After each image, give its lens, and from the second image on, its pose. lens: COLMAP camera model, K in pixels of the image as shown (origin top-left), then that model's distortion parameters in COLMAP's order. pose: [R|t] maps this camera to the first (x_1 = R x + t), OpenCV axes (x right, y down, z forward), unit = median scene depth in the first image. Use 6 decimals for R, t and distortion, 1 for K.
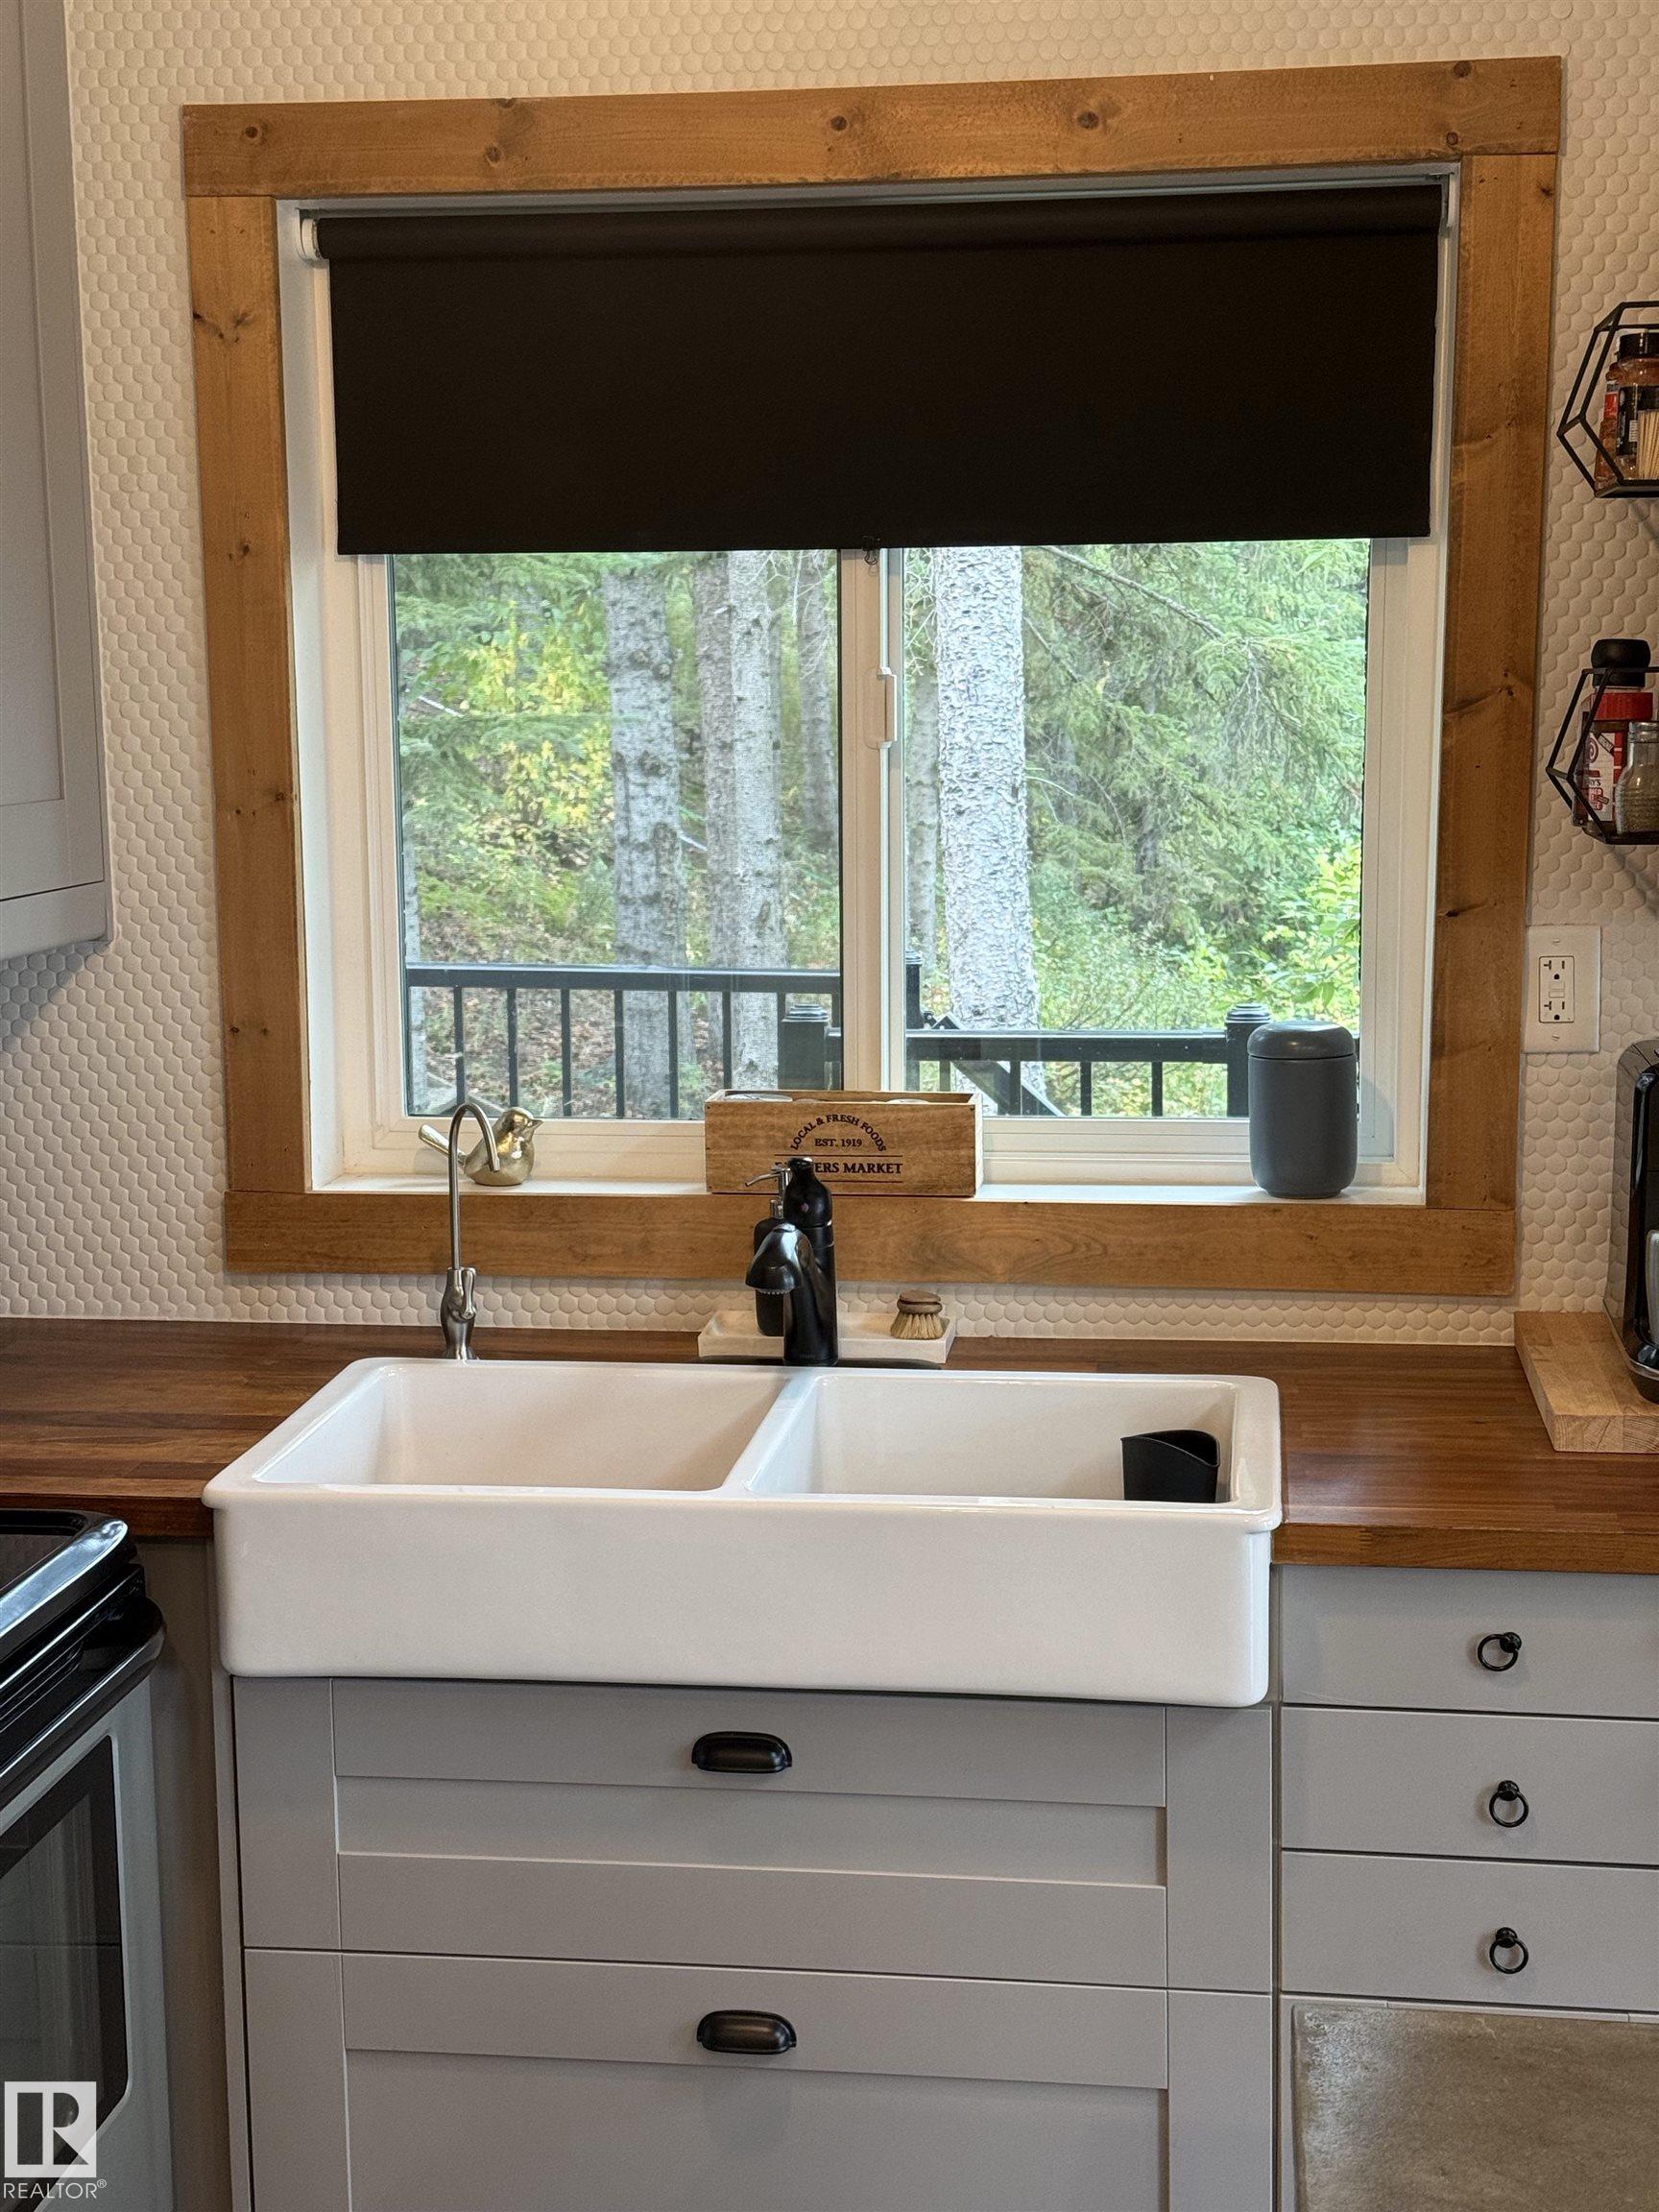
lens RADIAL K [[2987.0, 0, 829.5], [0, 2987.0, 1106.0], [0, 0, 1]] dist [0.090931, -0.020211]
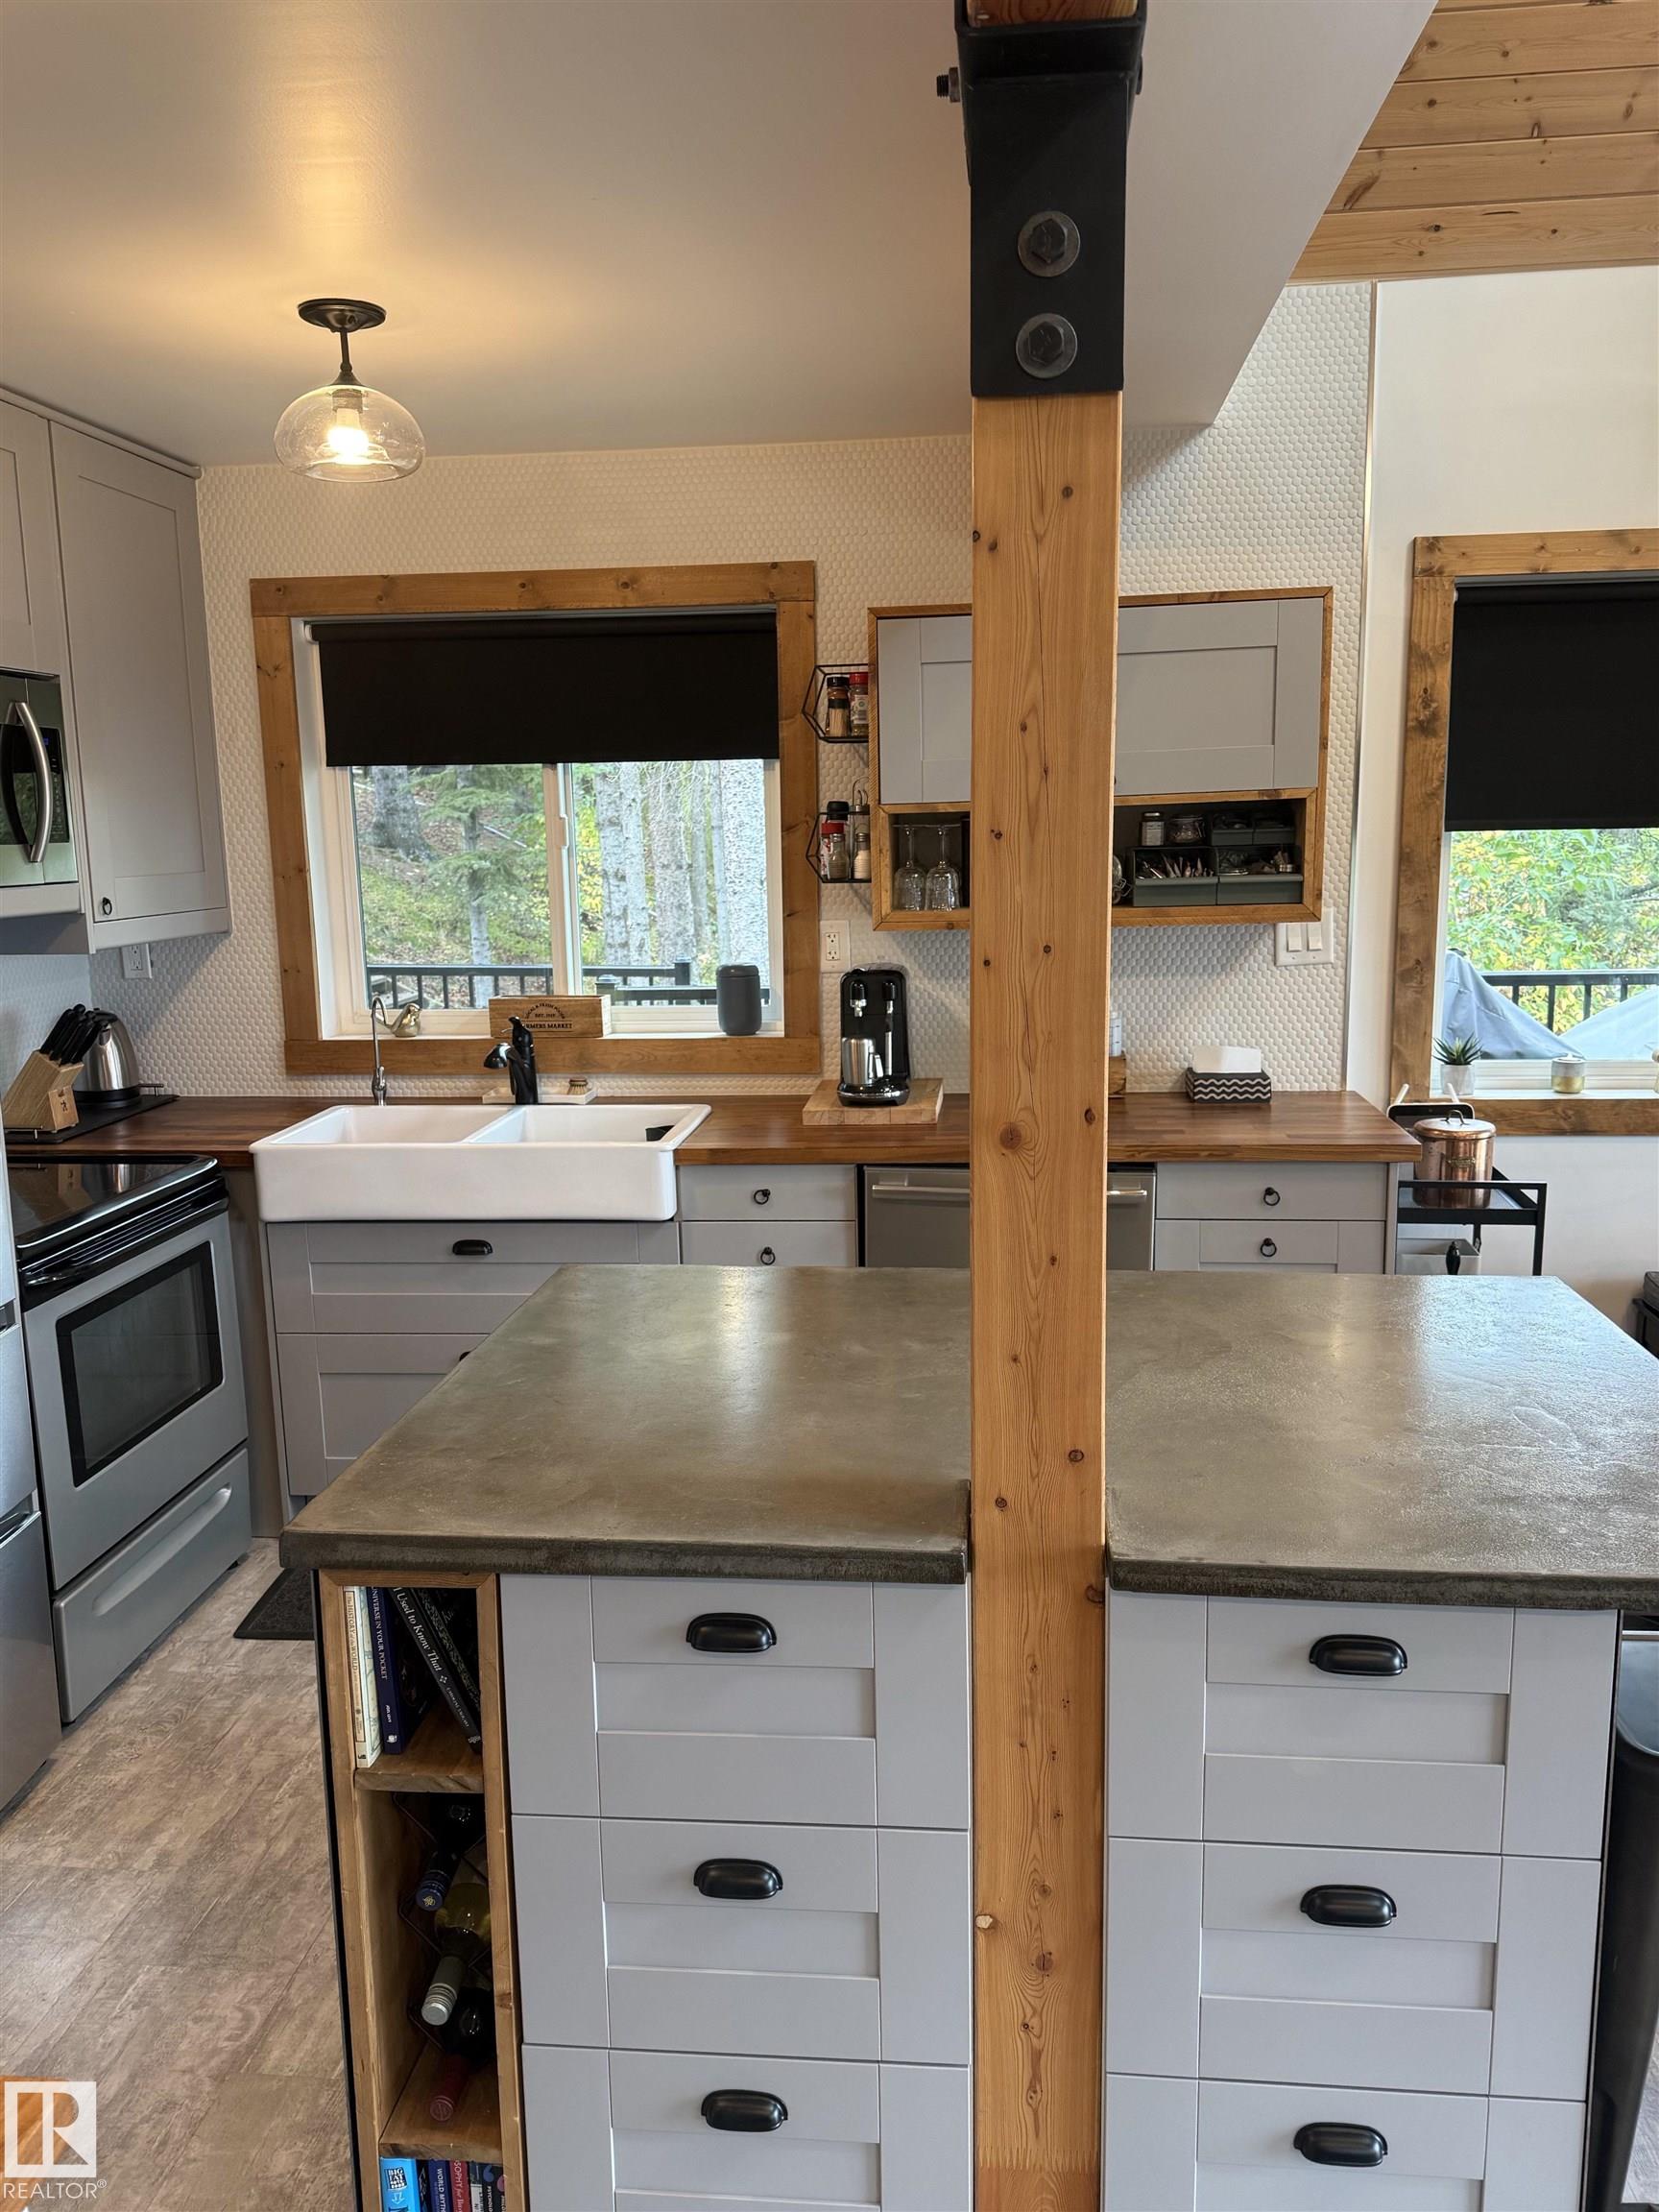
lens RADIAL K [[1604.0, 0, 829.5], [0, 1604.0, 1106.0], [0, 0, 1]] dist [0.147084, -0.346001]
pose [[0.999328, -0.015184, 0.033357, 0.190804], [0.014328, 0.999565, 0.025765, 0.056227], [-0.033734, -0.025270, 0.999111, -0.301086]]
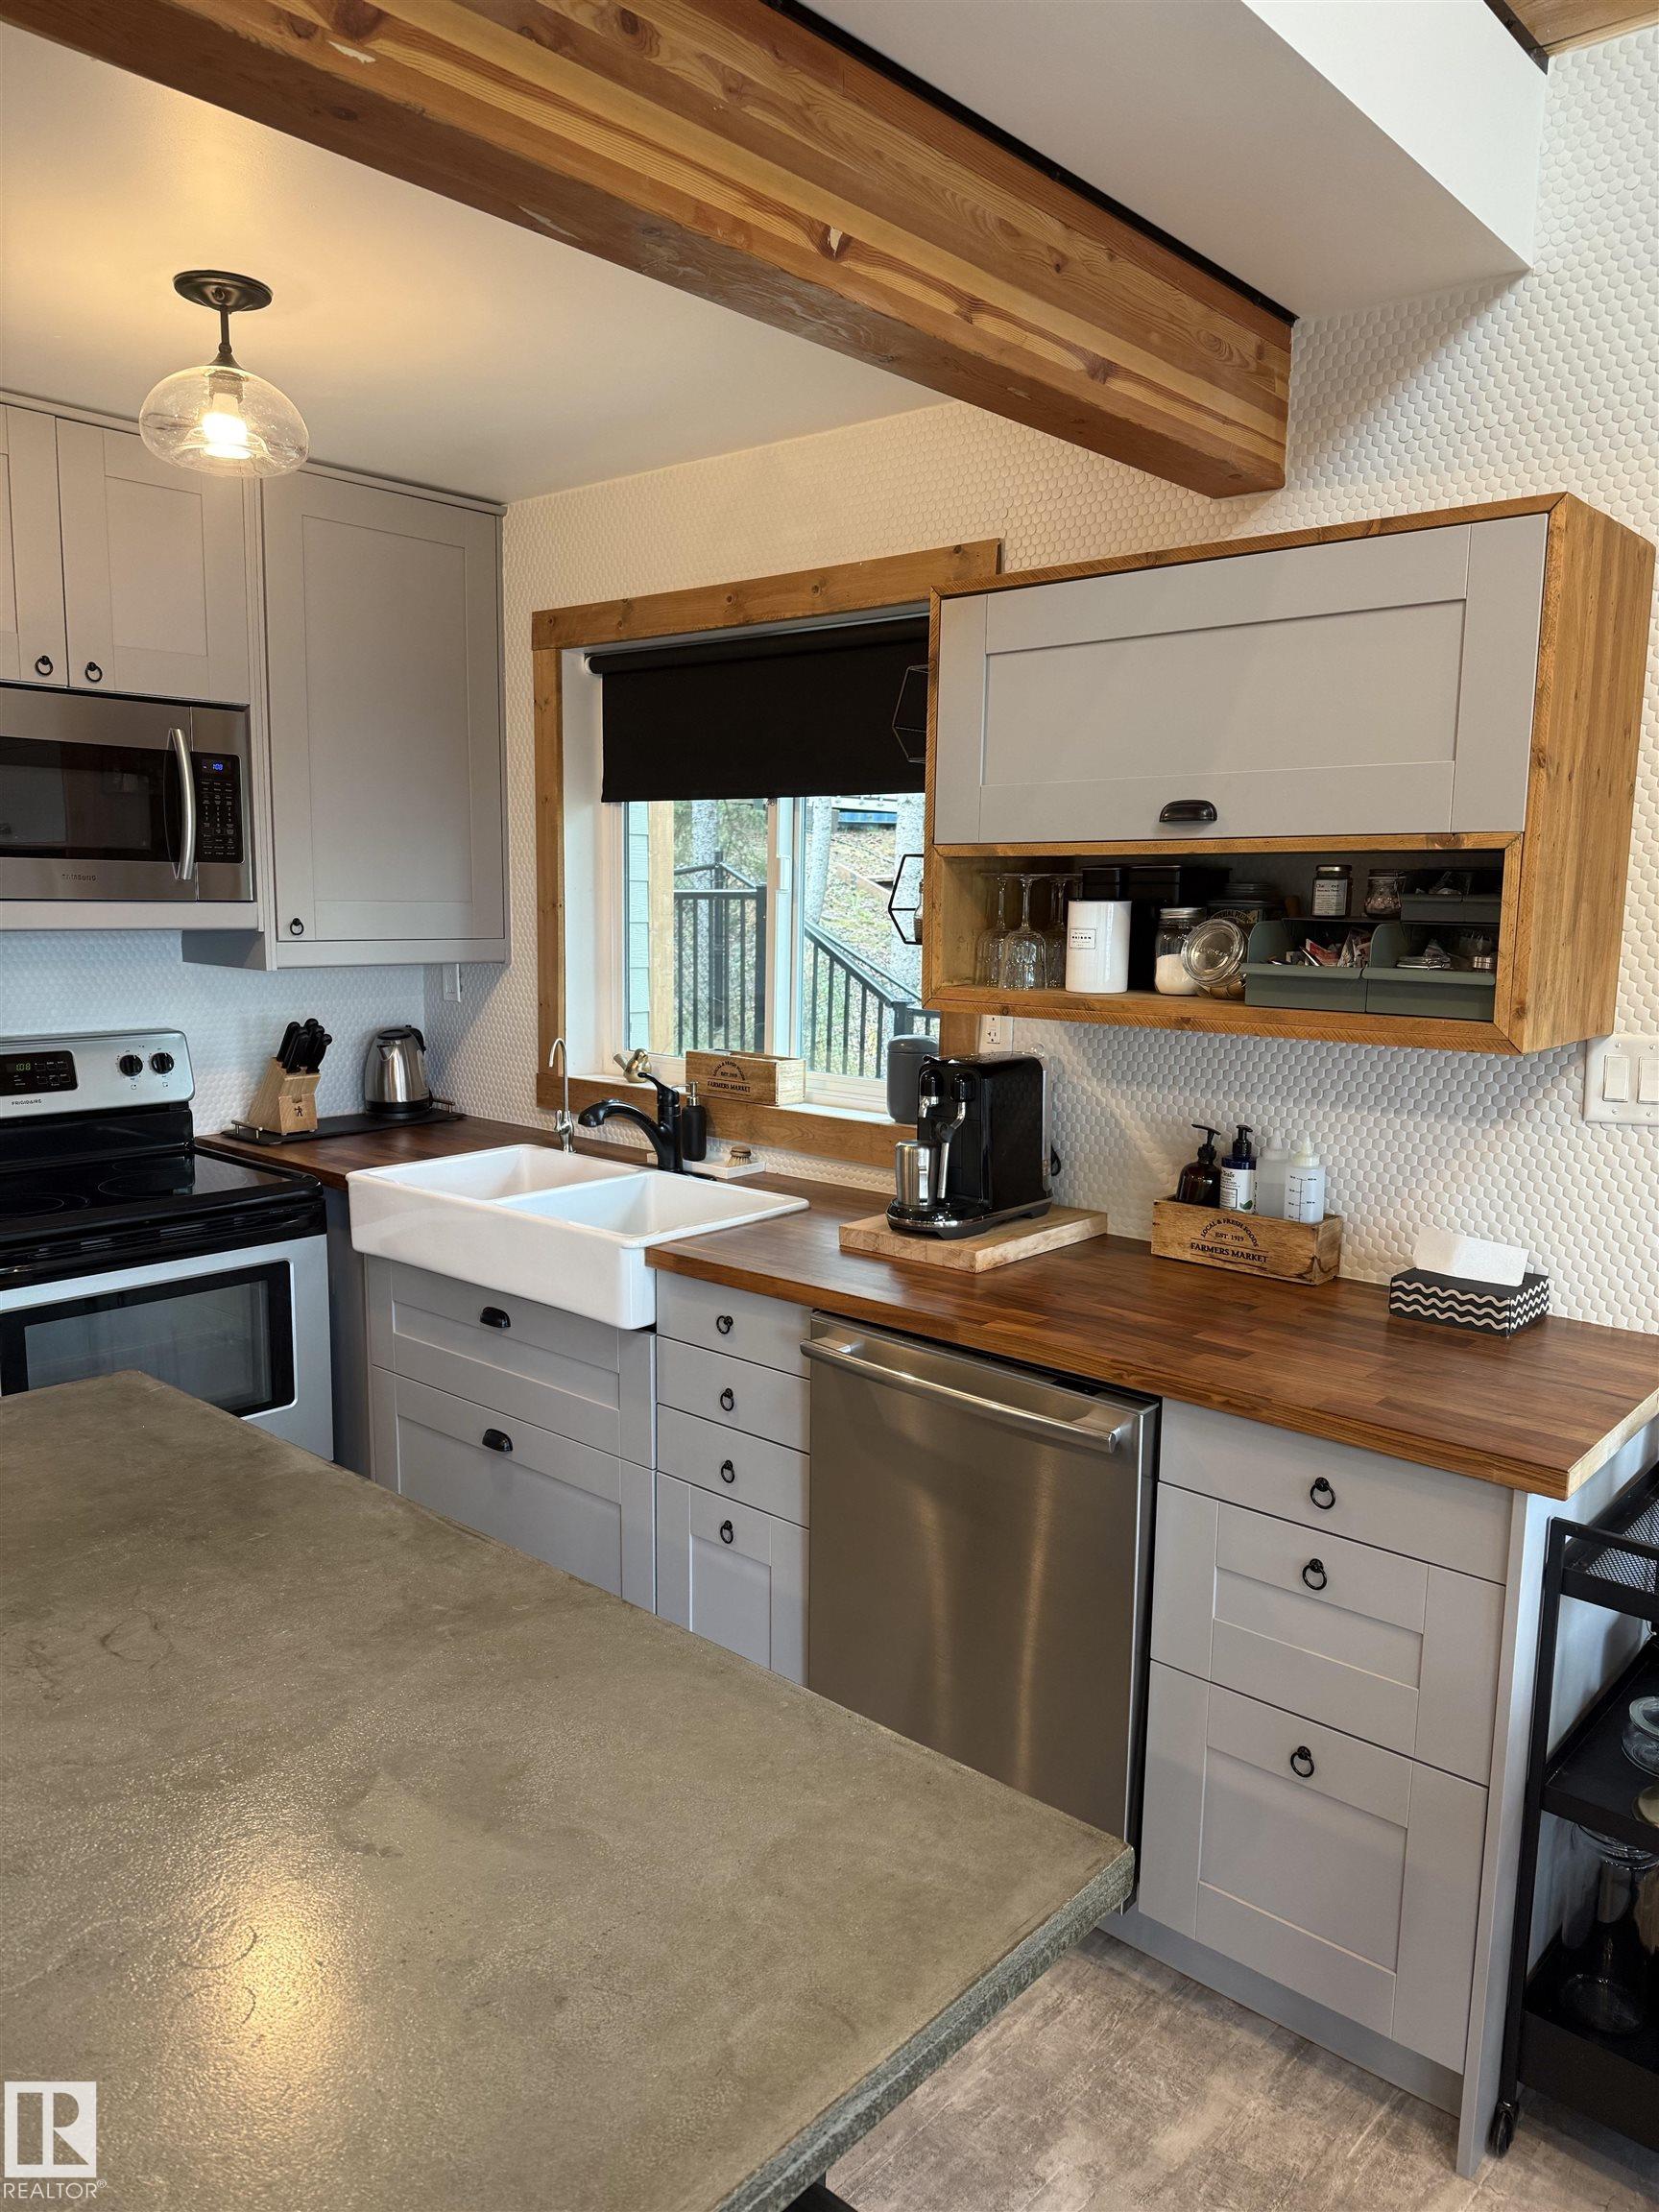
lens RADIAL K [[1517.1, 0, 829.5], [0, 1517.1, 1106.0], [0, 0, 1]] dist [0.051725, -0.079244]
pose [[0.841666, 0.104409, -0.529809, 0.658581], [-0.105672, 0.994006, 0.028015, -0.003519], [0.529559, 0.032407, 0.847654, 0.123294]]
